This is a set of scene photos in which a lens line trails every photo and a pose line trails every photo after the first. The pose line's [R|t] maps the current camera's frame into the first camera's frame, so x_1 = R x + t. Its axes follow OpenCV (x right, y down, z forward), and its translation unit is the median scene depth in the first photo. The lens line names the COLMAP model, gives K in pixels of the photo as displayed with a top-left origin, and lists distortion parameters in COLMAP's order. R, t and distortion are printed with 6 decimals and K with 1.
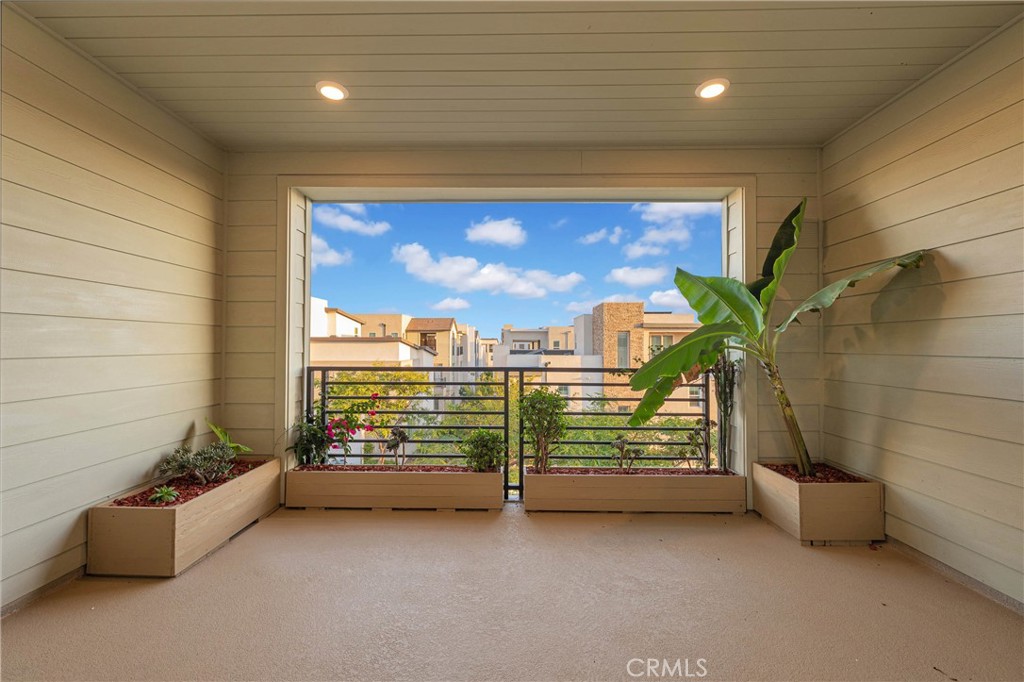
lens RADIAL K [[391.9, 0, 512.0], [0, 391.9, 341.0], [0, 0, 1]] dist [-0.000893, -0.000121]
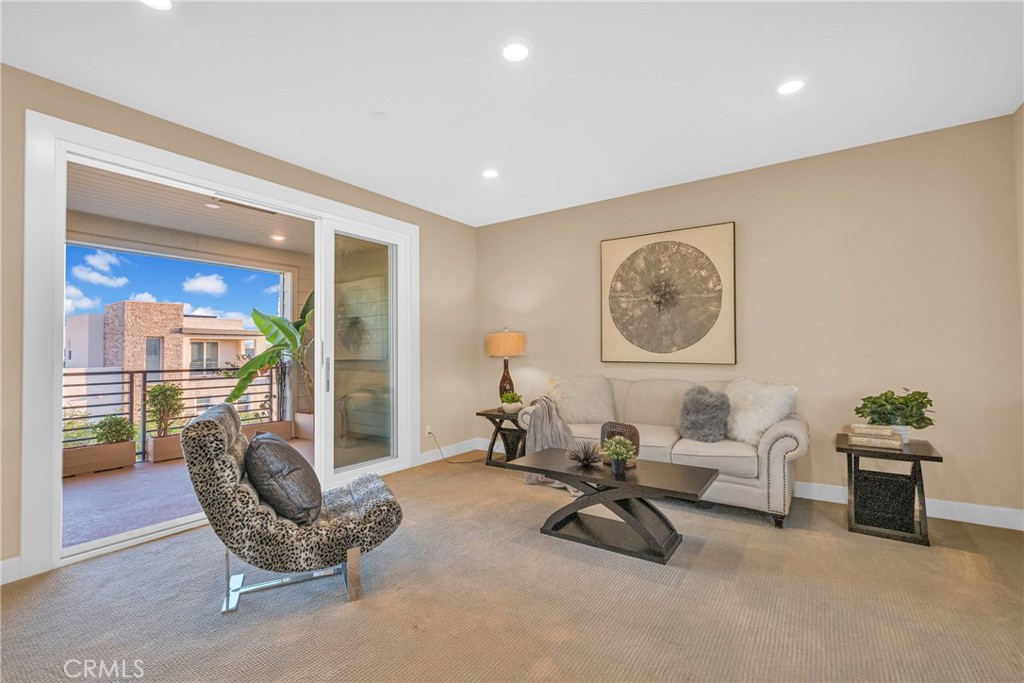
lens RADIAL K [[451.3, 0, 510.9], [0, 451.3, 337.7], [0, 0, 1]] dist [-0.000751, -0.000135]
pose [[0.551554, 0.018866, 0.833926, -0.660652], [-0.001876, 0.999770, -0.021377, -0.022744], [-0.834137, 0.010226, 0.551462, -1.122100]]
